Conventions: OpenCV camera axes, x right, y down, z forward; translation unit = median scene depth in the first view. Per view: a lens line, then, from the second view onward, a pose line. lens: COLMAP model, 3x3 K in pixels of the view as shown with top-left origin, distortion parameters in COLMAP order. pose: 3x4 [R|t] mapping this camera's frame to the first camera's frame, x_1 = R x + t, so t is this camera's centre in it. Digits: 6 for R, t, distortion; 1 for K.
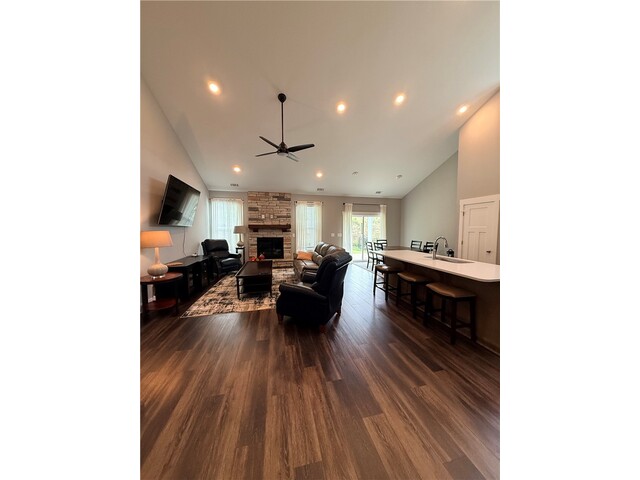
lens RADIAL K [[190.2, 0, 320.6], [0, 190.2, 239.6], [0, 0, 1]] dist [-0.002151, -0.000102]
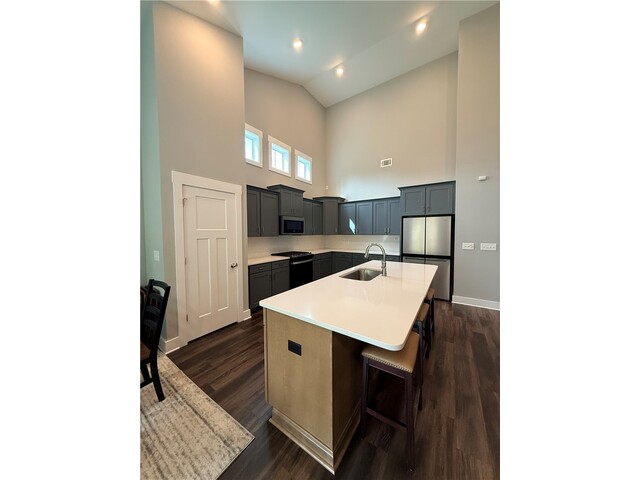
lens RADIAL K [[190.2, 0, 318.9], [0, 190.2, 240.1], [0, 0, 1]] dist [-0.002151, -0.000102]
pose [[-0.662965, -0.028644, 0.748102, 0.141262], [0.048327, 0.995546, 0.080945, -0.058506], [-0.747089, 0.089818, -0.658628, 1.018285]]
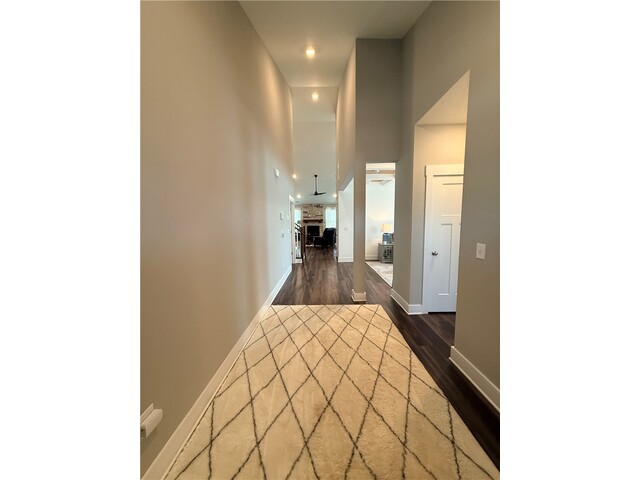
lens RADIAL K [[190.2, 0, 319.6], [0, 190.2, 240.8], [0, 0, 1]] dist [-0.002151, -0.000102]
pose [[0.971339, 0.004852, -0.237649, 0.410945], [0.004752, 0.999196, 0.039822, 0.097454], [0.237651, -0.039810, 0.970535, -1.384121]]
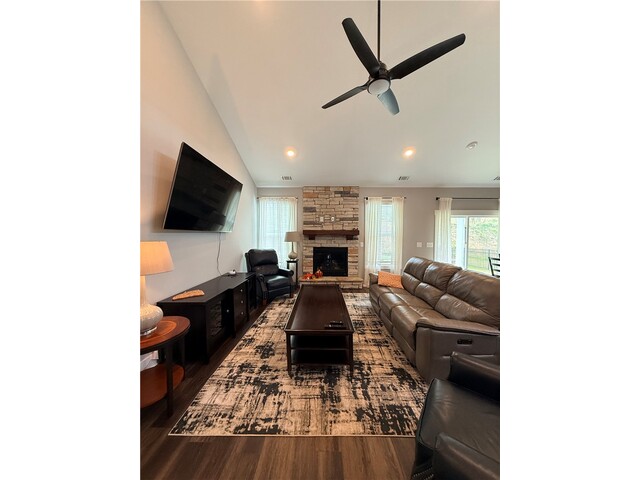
lens RADIAL K [[190.2, 0, 320.5], [0, 190.2, 239.2], [0, 0, 1]] dist [-0.002151, -0.000102]
pose [[0.969397, 0.006630, -0.245409, -0.167792], [-0.015036, 0.999362, -0.032394, -0.025410], [0.245038, 0.035092, 0.968878, 0.378470]]
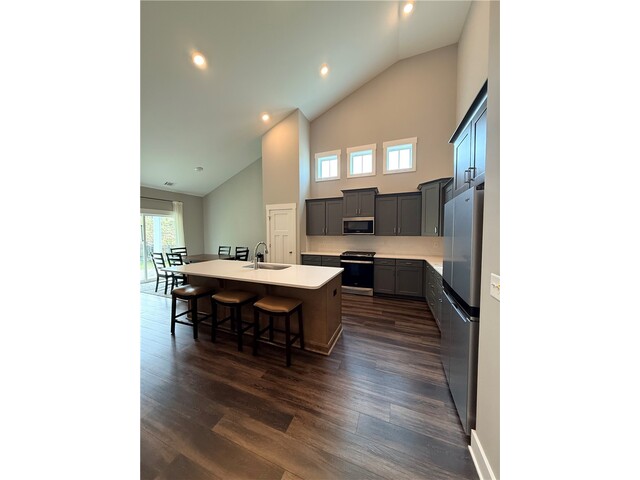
lens RADIAL K [[190.2, 0, 319.6], [0, 190.2, 240.0], [0, 0, 1]] dist [-0.002151, -0.000102]
pose [[0.570984, -0.037606, 0.820100, 0.039468], [0.052675, 0.998570, 0.009116, -0.011650], [-0.819270, 0.037994, 0.572148, 0.167233]]
